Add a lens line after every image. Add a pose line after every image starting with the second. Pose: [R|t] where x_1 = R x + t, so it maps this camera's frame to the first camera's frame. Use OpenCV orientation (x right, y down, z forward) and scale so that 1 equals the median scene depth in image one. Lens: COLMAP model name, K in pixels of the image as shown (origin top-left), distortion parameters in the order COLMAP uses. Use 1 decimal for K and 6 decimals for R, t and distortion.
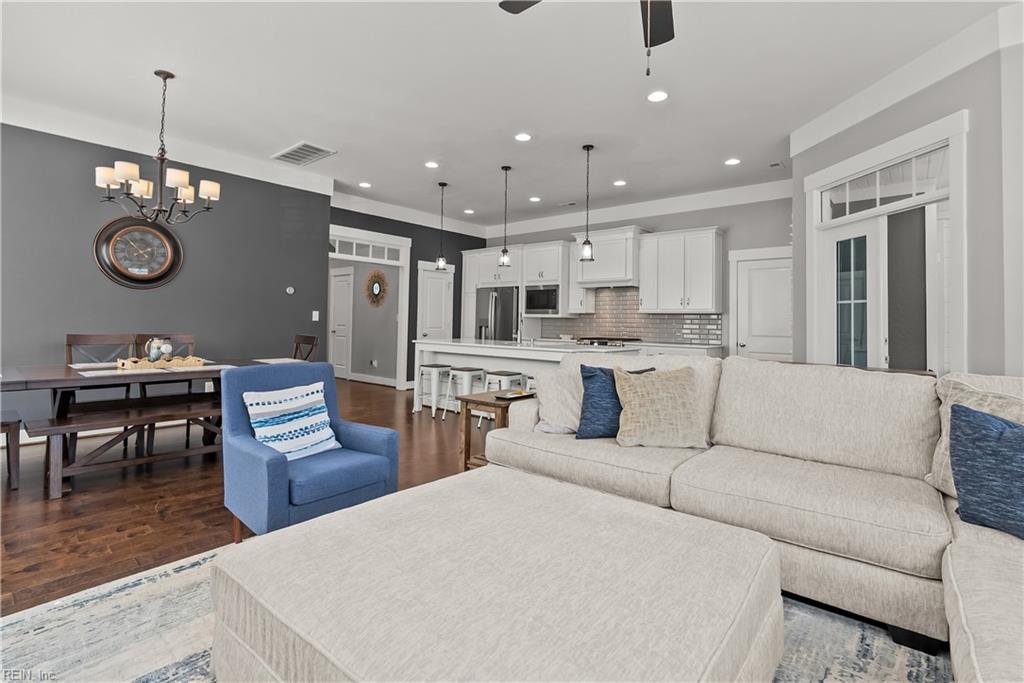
lens RADIAL K [[484.2, 0, 507.1], [0, 484.2, 310.3], [0, 0, 1]] dist [0.000738, 0.000141]
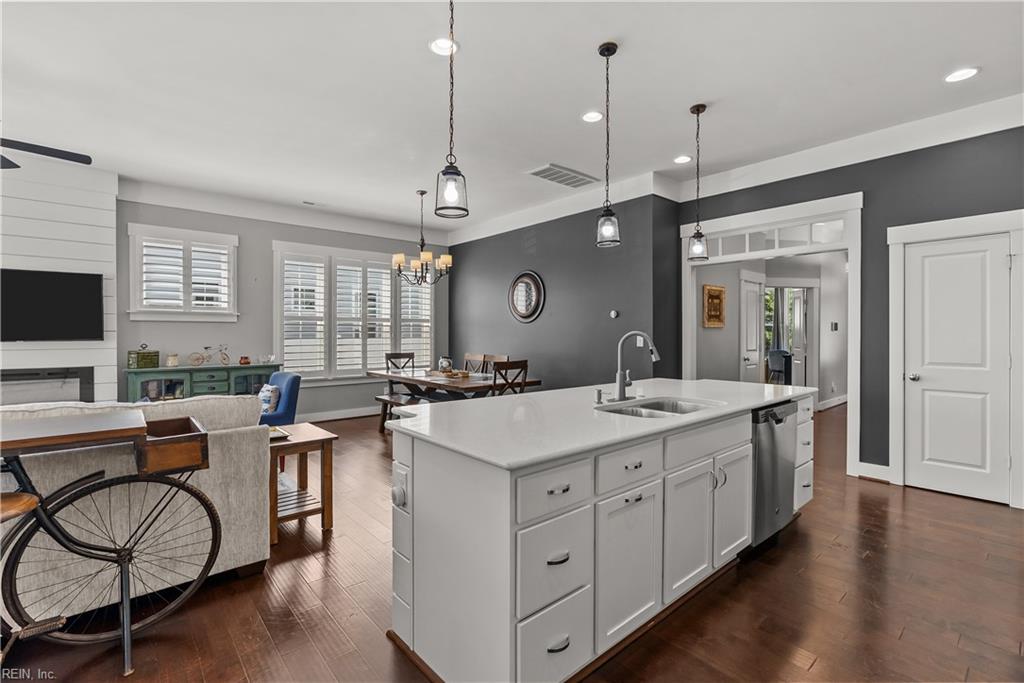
lens RADIAL K [[469.7, 0, 514.4], [0, 469.7, 334.9], [0, 0, 1]] dist [0.000435, 0.000027]
pose [[-0.150905, -0.014616, -0.988440, 0.373376], [0.018133, 0.999682, -0.017551, 0.009688], [0.988382, -0.020572, -0.150592, 0.728353]]
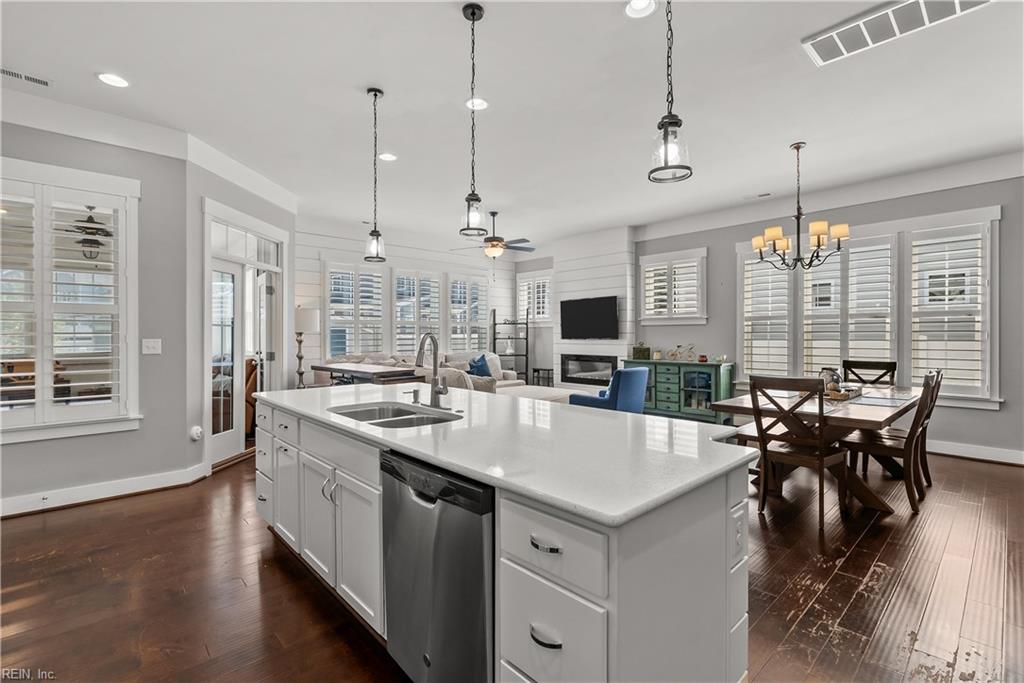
lens RADIAL K [[469.7, 0, 514.4], [0, 469.7, 334.9], [0, 0, 1]] dist [0.000435, 0.000027]
pose [[-0.993453, -0.014171, 0.113363, -0.069893], [-0.016520, 0.999667, -0.019804, 0.009437], [-0.113045, -0.021547, -0.993356, 1.063128]]
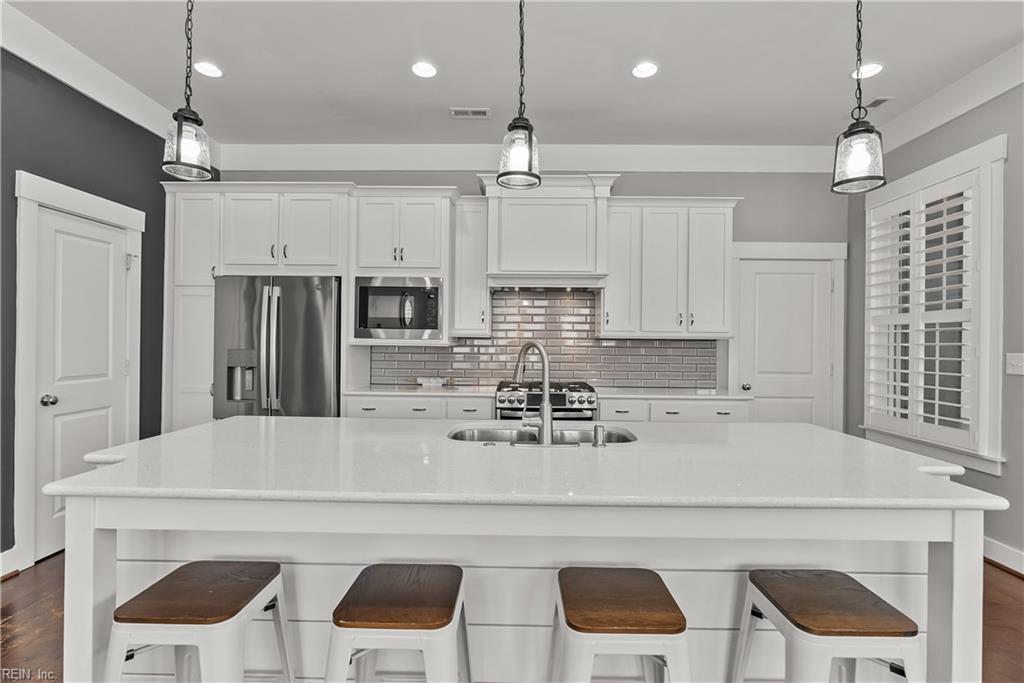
lens RADIAL K [[469.7, 0, 514.4], [0, 469.7, 334.9], [0, 0, 1]] dist [0.000435, 0.000027]
pose [[0.767958, 0.000959, 0.640499, -0.137957], [-0.011638, 0.999855, 0.012457, -0.002764], [-0.640394, -0.017021, 0.767858, 0.585036]]
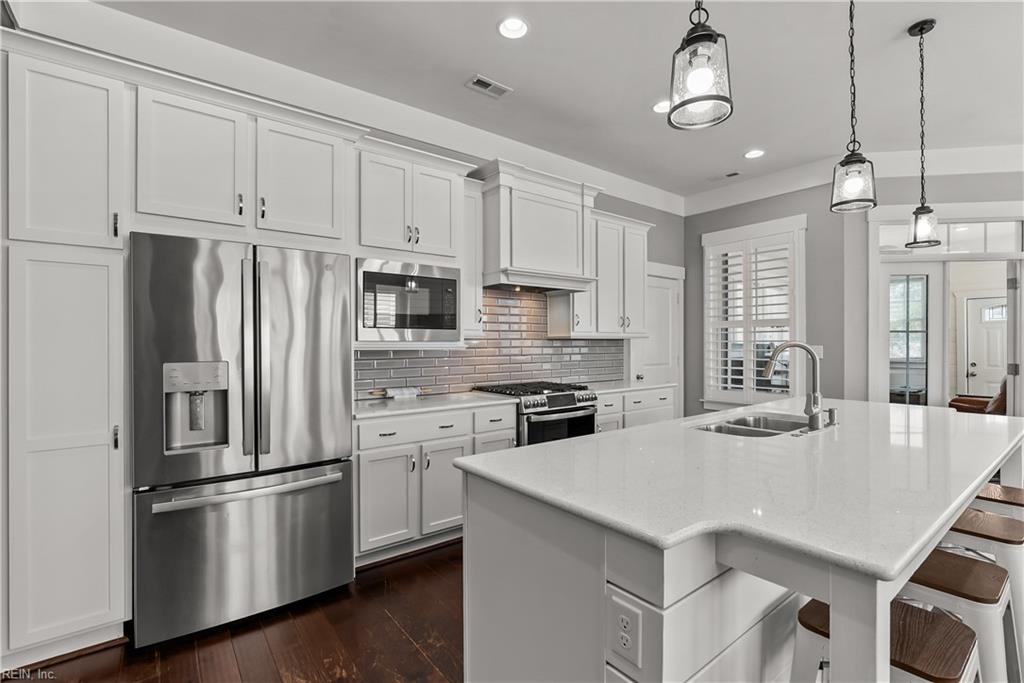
lens RADIAL K [[466.5, 0, 514.9], [0, 466.5, 336.1], [0, 0, 1]] dist [-0.001464, 0.000460]
pose [[0.198840, -0.004846, 0.980020, -0.271373], [-0.015581, 0.999846, 0.008105, -0.000033], [-0.979908, -0.016881, 0.198734, 0.862962]]
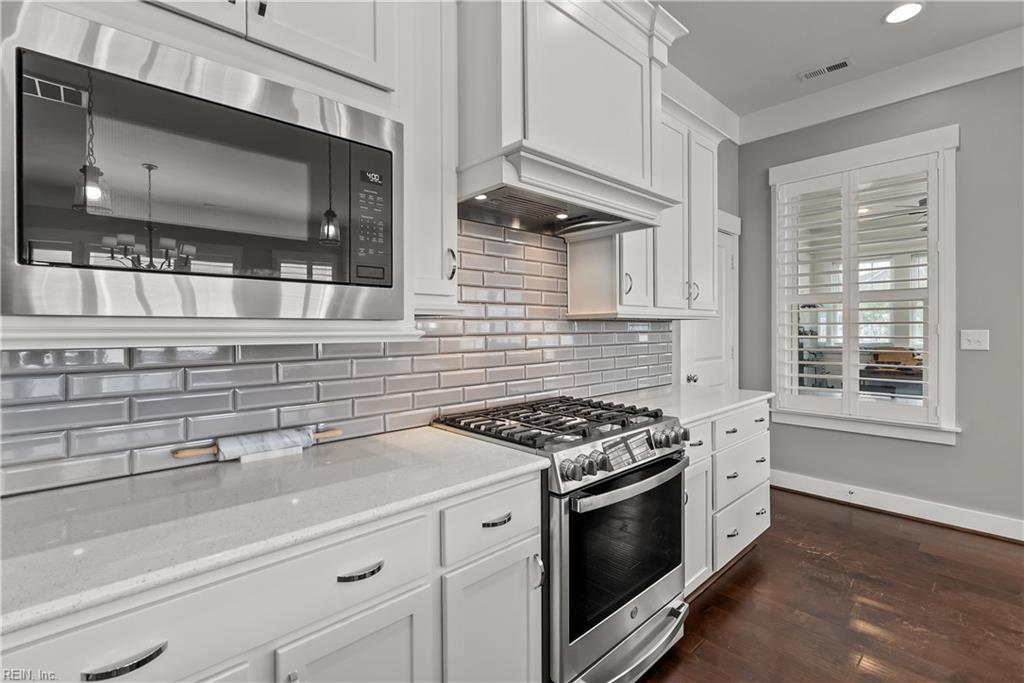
lens RADIAL K [[460.5, 0, 511.4], [0, 460.5, 328.2], [0, 0, 1]] dist [-0.003602, -0.000447]
pose [[0.114929, -0.020557, 0.993161, -0.035383], [-0.015786, 0.999622, 0.022517, 0.006823], [-0.993248, -0.018266, 0.114561, 0.935784]]
